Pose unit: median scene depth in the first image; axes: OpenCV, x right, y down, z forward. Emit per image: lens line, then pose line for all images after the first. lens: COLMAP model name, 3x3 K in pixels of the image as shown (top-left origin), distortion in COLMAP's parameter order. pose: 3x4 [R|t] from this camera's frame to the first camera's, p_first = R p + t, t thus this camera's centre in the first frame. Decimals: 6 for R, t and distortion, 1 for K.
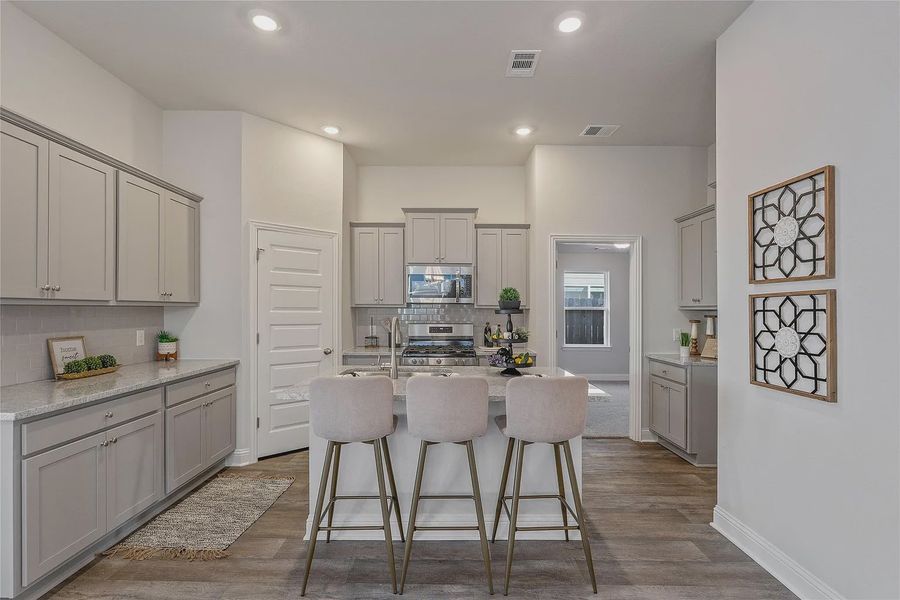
lens RADIAL K [[412.1, 0, 438.3], [0, 412.1, 302.8], [0, 0, 1]] dist [-0.000525, -0.000992]
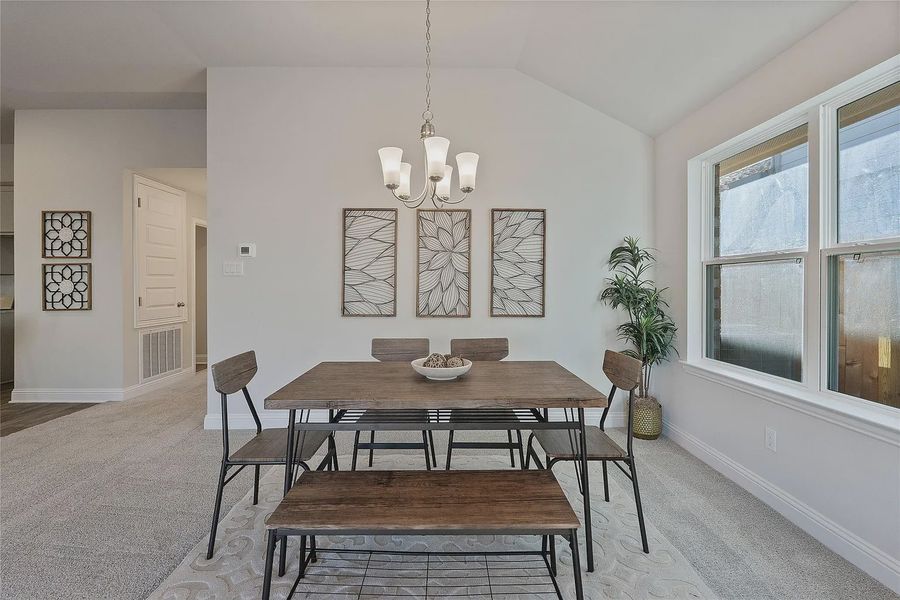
lens RADIAL K [[404.7, 0, 450.3], [0, 404.7, 285.7], [0, 0, 1]] dist [-0.000910, -0.000137]
pose [[-0.044665, -0.008943, 0.998962, -0.667507], [-0.008846, 0.999924, 0.008556, 0.027319], [-0.998963, -0.008454, -0.044740, -0.444410]]
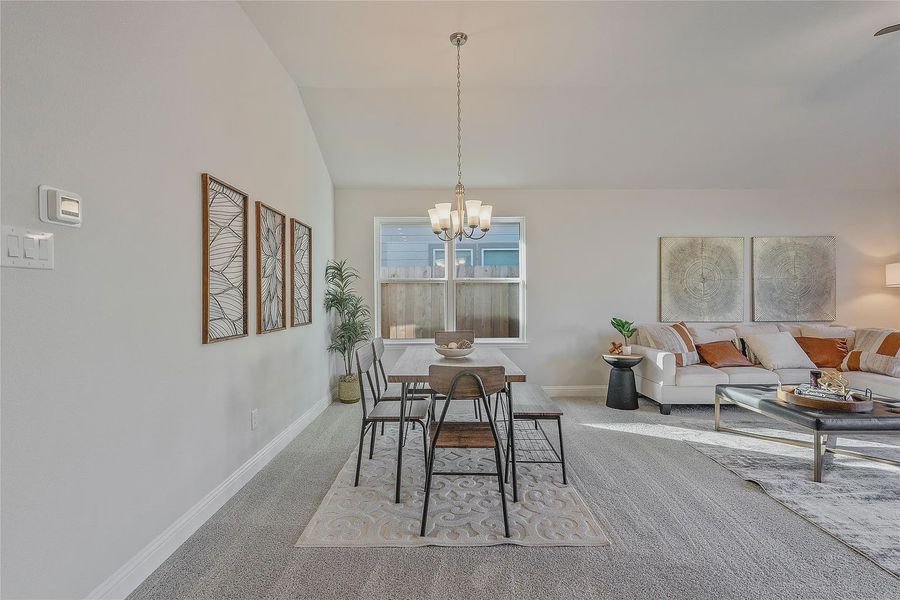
lens RADIAL K [[412.1, 0, 438.3], [0, 412.1, 302.8], [0, 0, 1]] dist [-0.000525, -0.000992]
pose [[-0.999678, -0.001743, -0.025304, -0.109309], [-0.001899, 0.999979, 0.006131, 0.042652], [0.025293, 0.006177, -0.999661, 0.296925]]
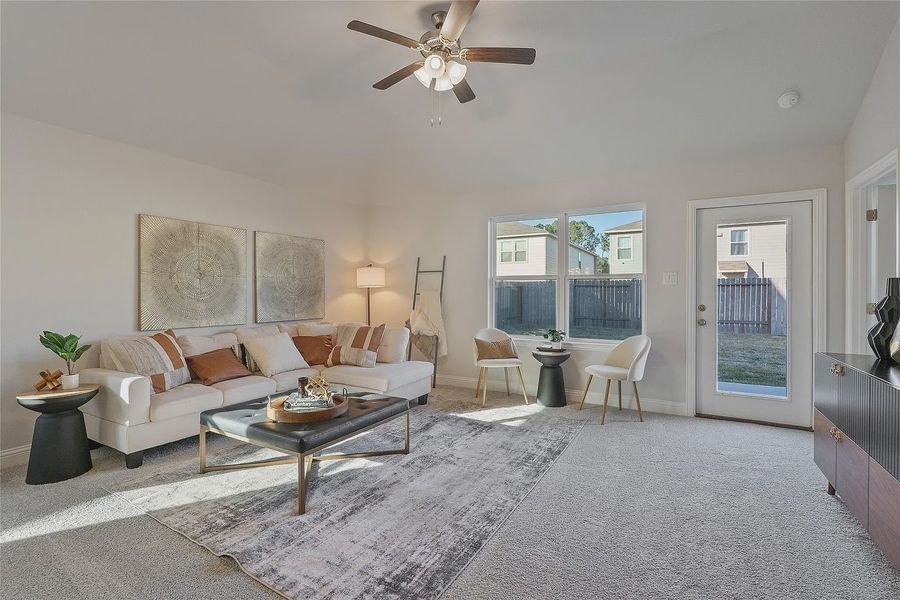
lens RADIAL K [[417.7, 0, 452.0], [0, 417.7, 293.2], [0, 0, 1]] dist [-0.003174, -0.000257]
pose [[-0.476123, -0.007663, -0.879345, -0.330941], [0.006373, 0.999906, -0.012164, 0.039988], [0.879355, -0.011395, -0.476030, 0.107682]]
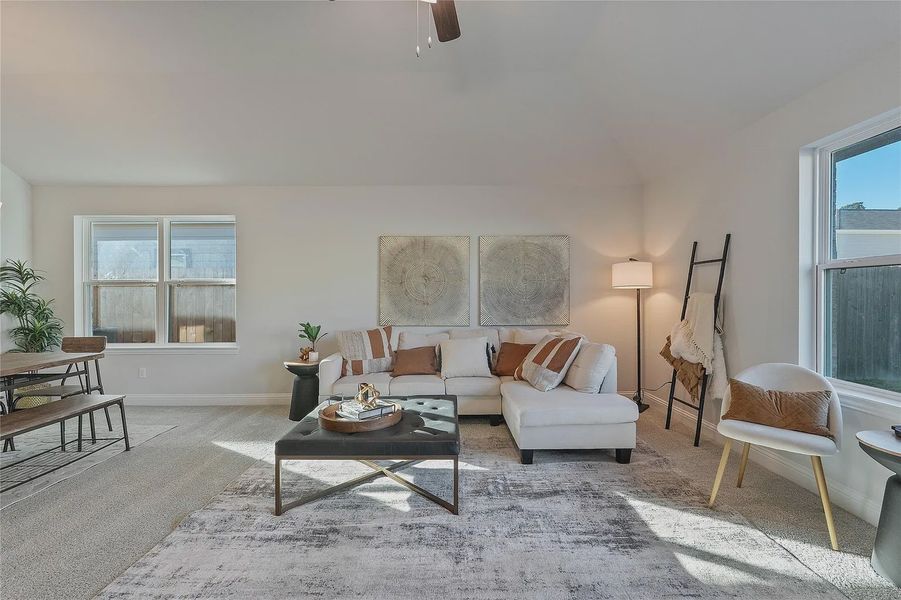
lens RADIAL K [[395.8, 0, 450.5], [0, 395.8, 300.0], [0, 0, 1]] dist [-0.002028, -0.000158]
pose [[-0.999787, -0.002888, -0.020415, -0.971956], [-0.002820, 0.999990, -0.003379, 0.035989], [0.020424, -0.003320, -0.999786, 0.207965]]
